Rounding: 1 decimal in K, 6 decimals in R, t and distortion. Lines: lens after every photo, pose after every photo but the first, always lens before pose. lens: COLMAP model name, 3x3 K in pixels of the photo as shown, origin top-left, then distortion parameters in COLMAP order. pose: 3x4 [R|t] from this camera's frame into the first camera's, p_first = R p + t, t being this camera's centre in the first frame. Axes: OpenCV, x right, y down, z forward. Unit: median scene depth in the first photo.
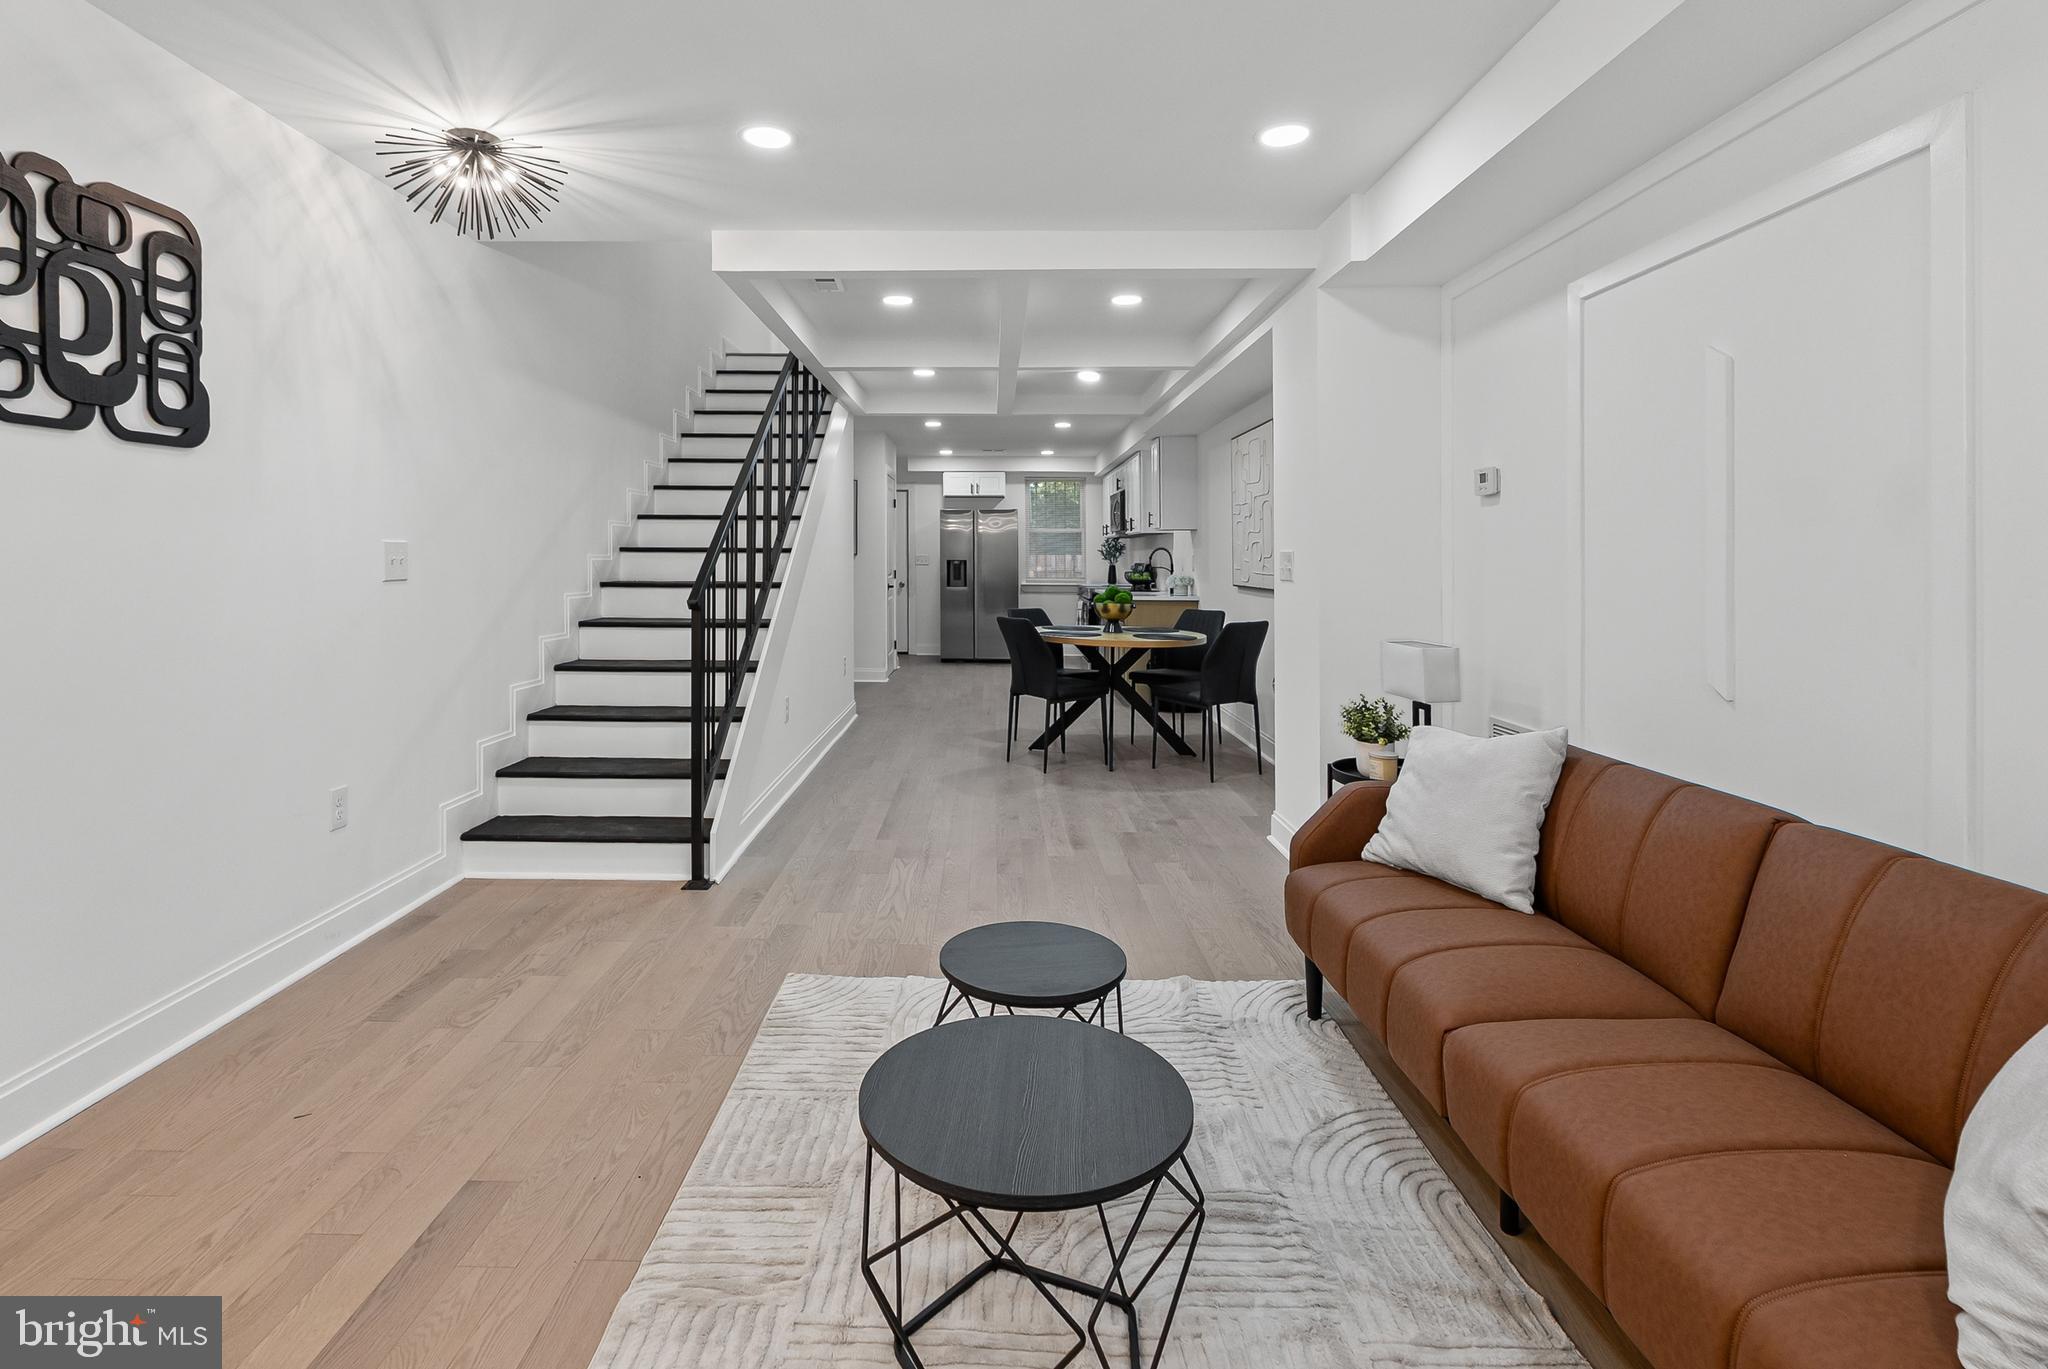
lens RADIAL K [[1004.5, 0, 989.9], [0, 1004.5, 534.8], [0, 0, 1]] dist [-0.006070, -0.000421]
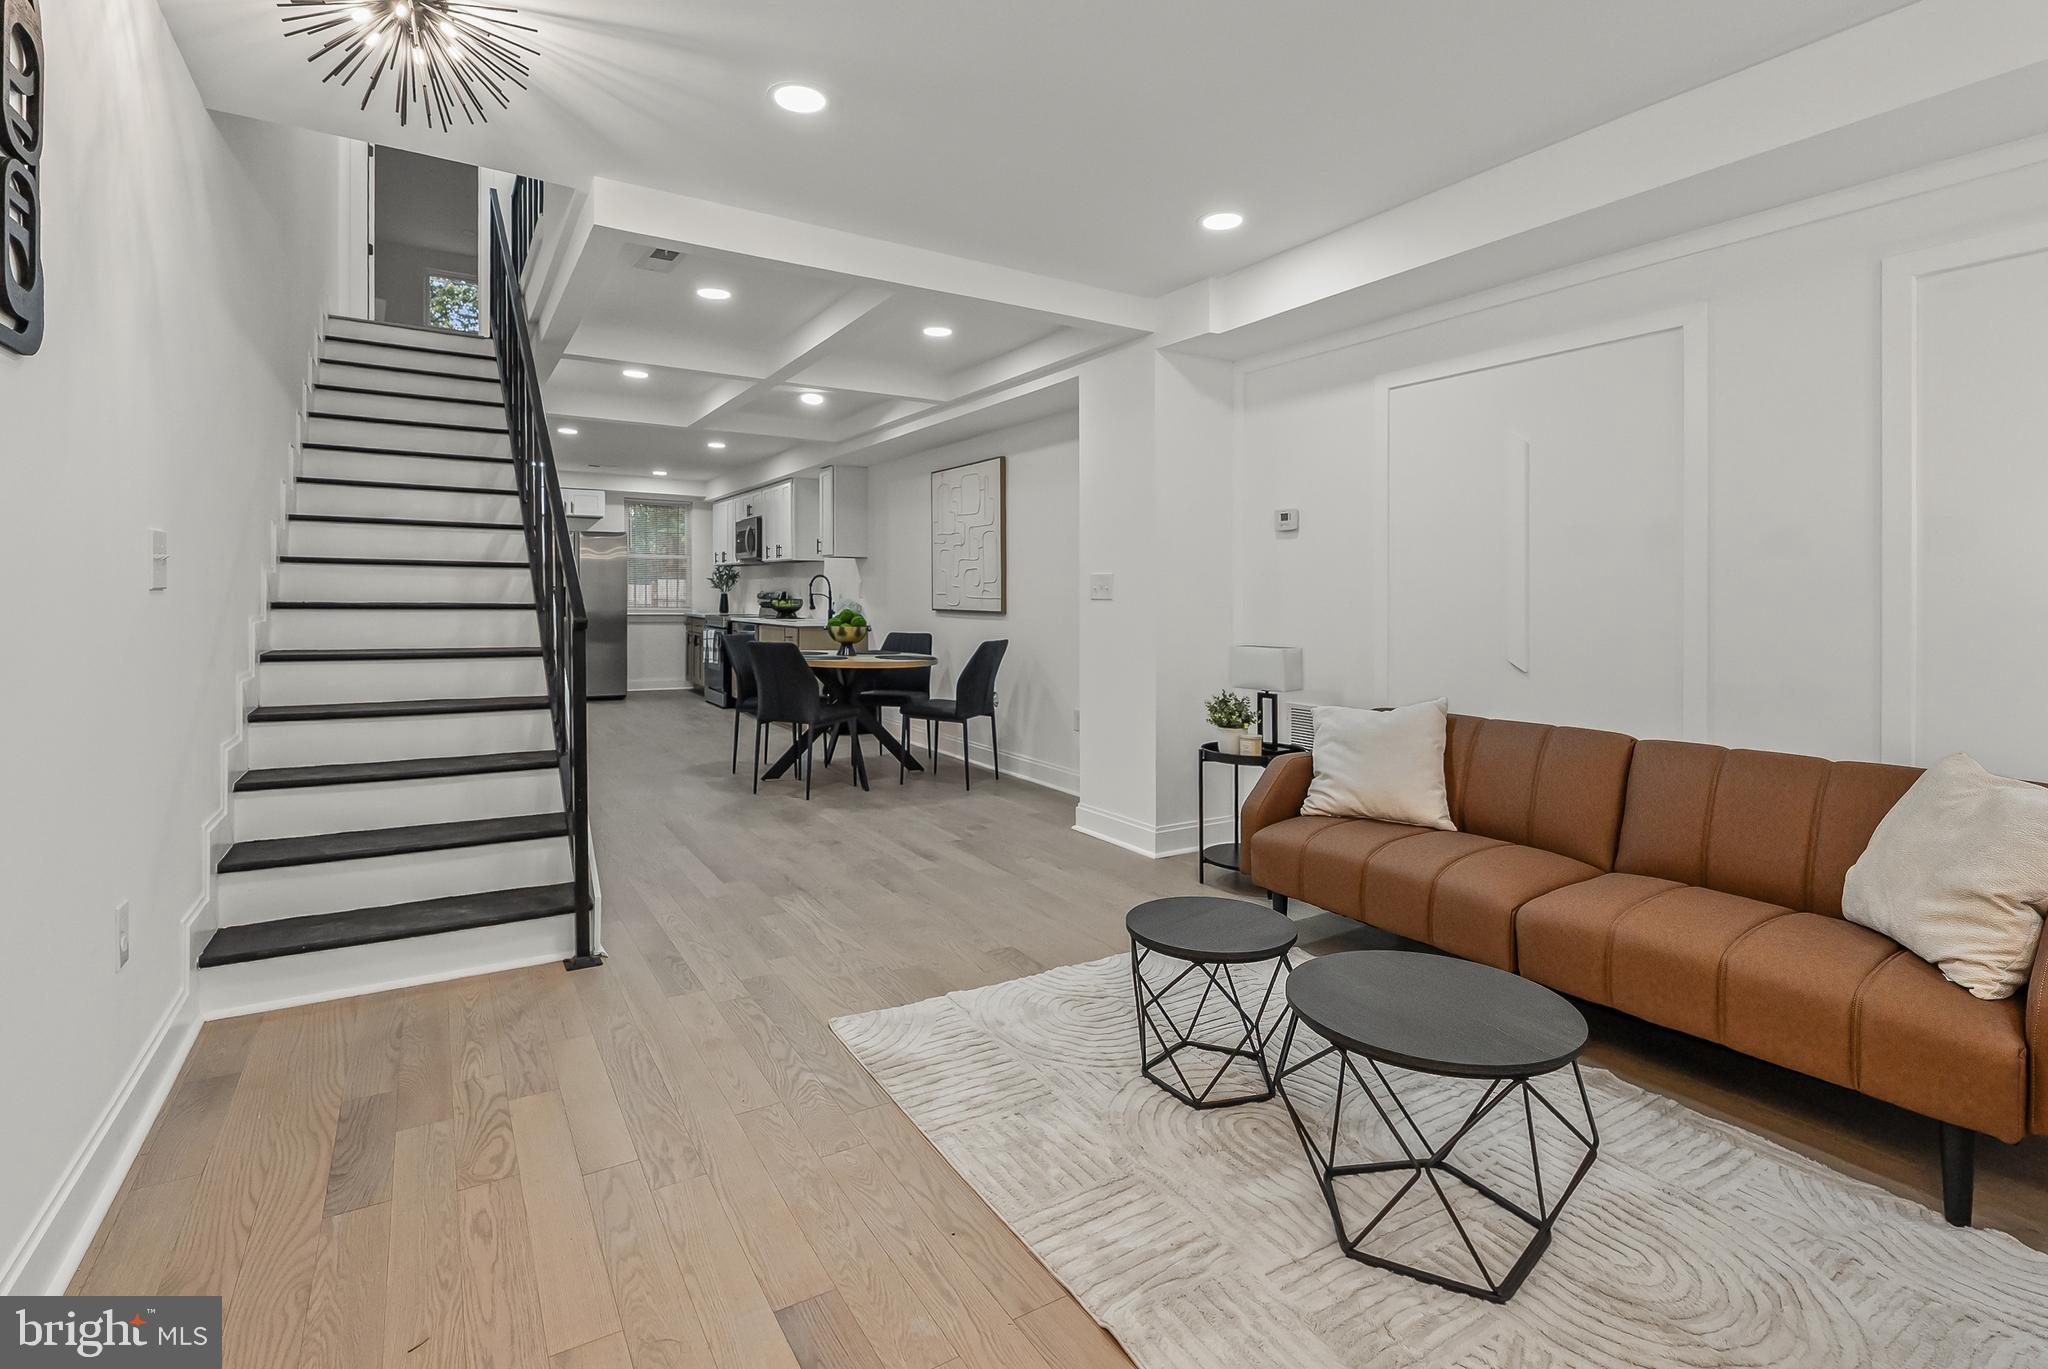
lens RADIAL K [[970.5, 0, 1064.4], [0, 970.5, 577.9], [0, 0, 1]] dist [-0.004132, -0.002107]
pose [[0.832470, 0.014399, 0.553883, -0.404079], [-0.018708, 0.999823, 0.002125, 0.022350], [-0.553754, -0.012131, 0.832592, 0.116611]]
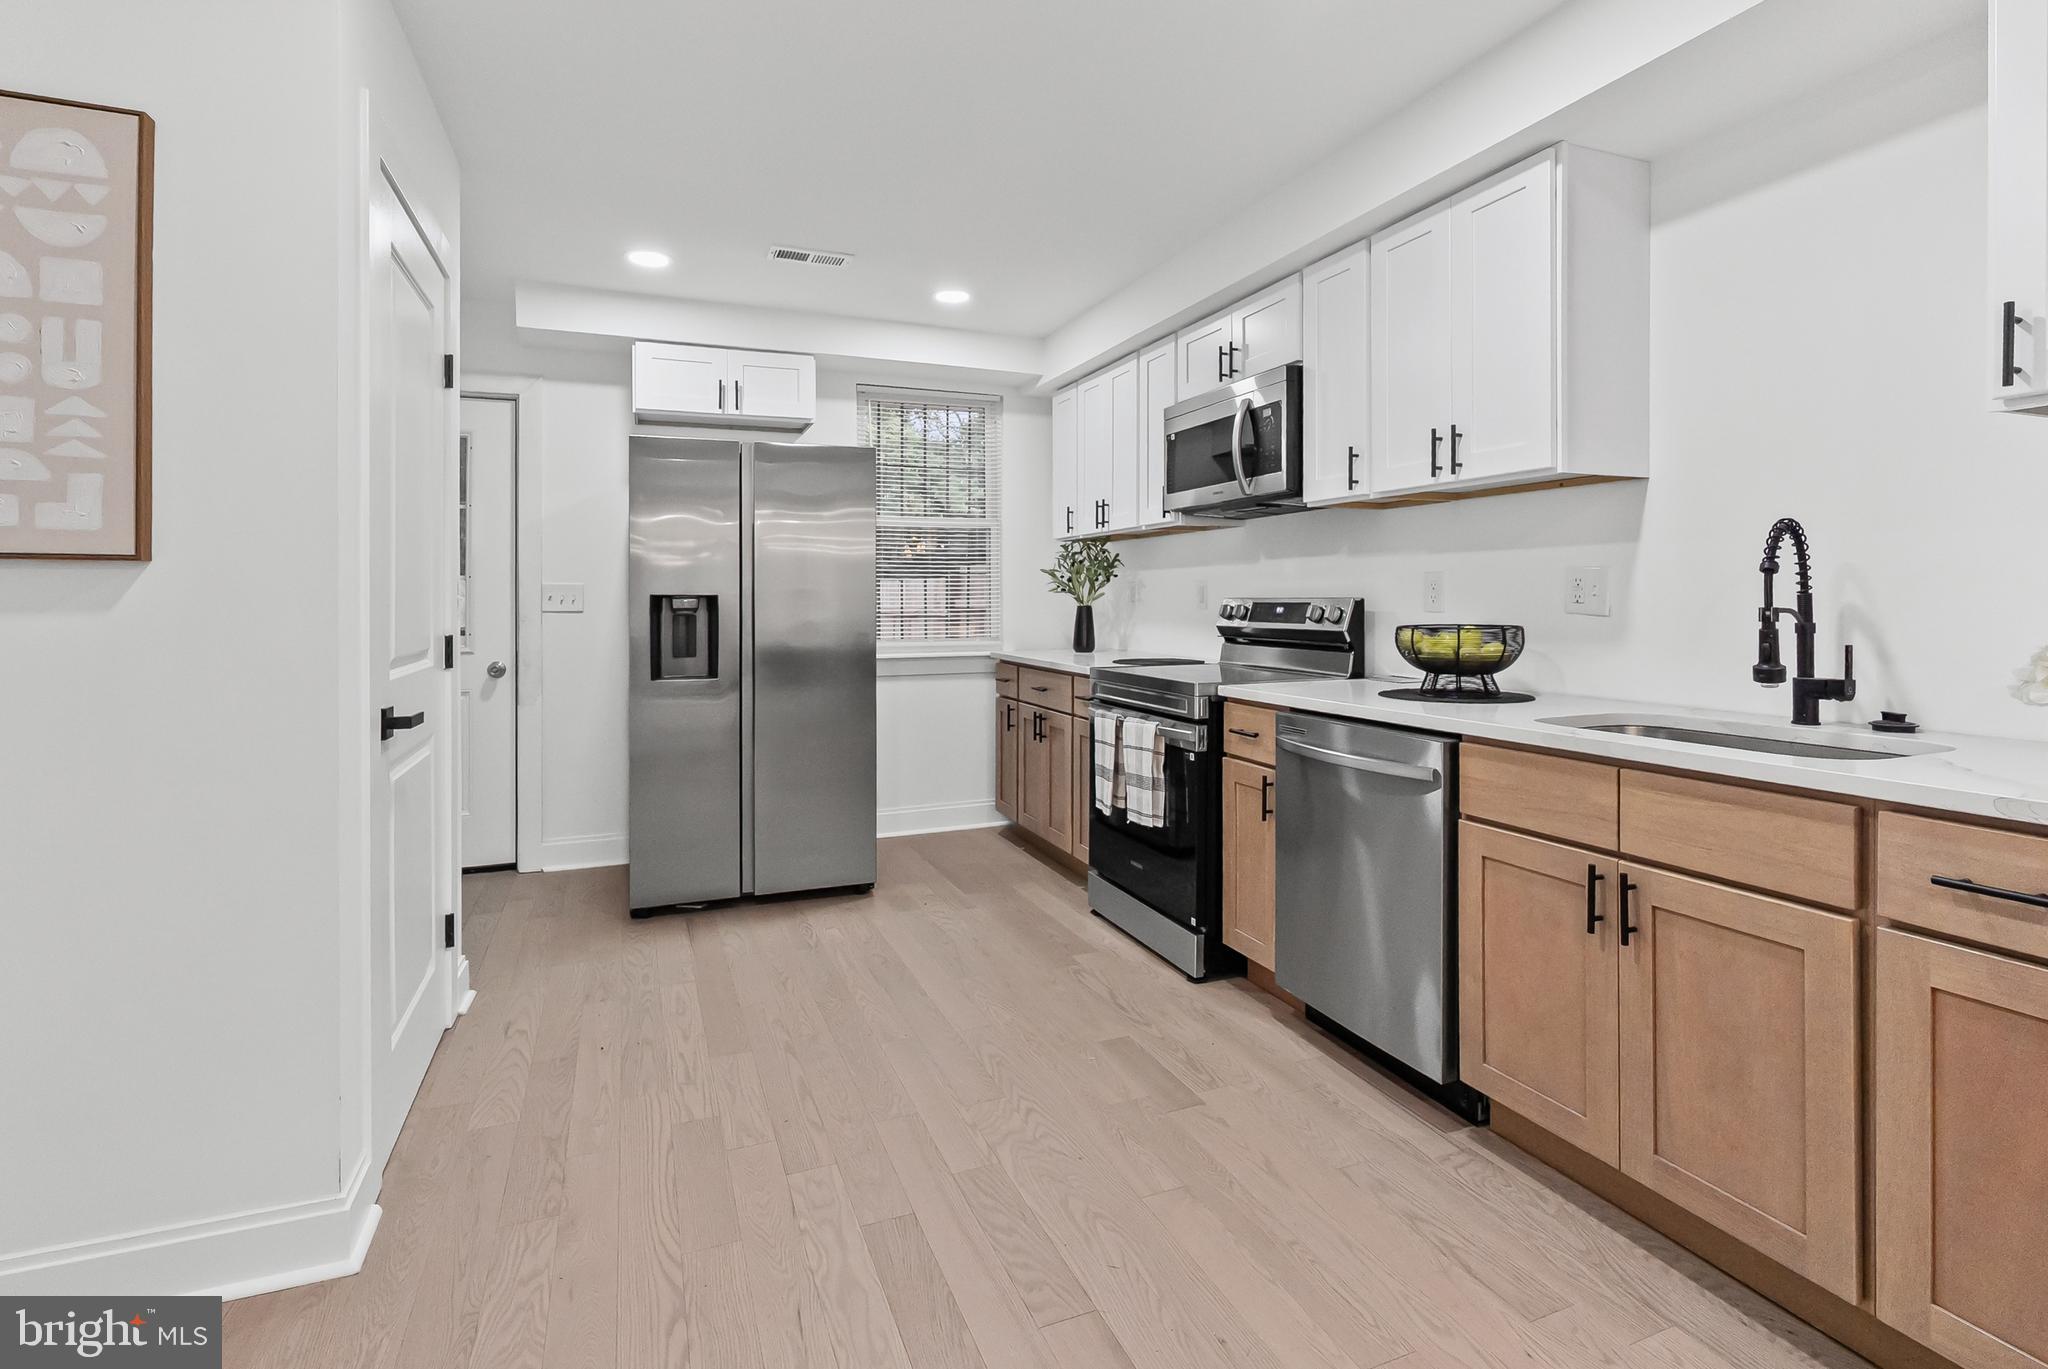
lens RADIAL K [[970.5, 0, 1047.6], [0, 970.5, 576.9], [0, 0, 1]] dist [-0.004132, -0.002107]
pose [[0.920246, -0.002031, 0.391335, -0.150294], [0.001833, 0.999998, 0.000878, 0.059398], [-0.391336, -0.000091, 0.920248, 2.092986]]
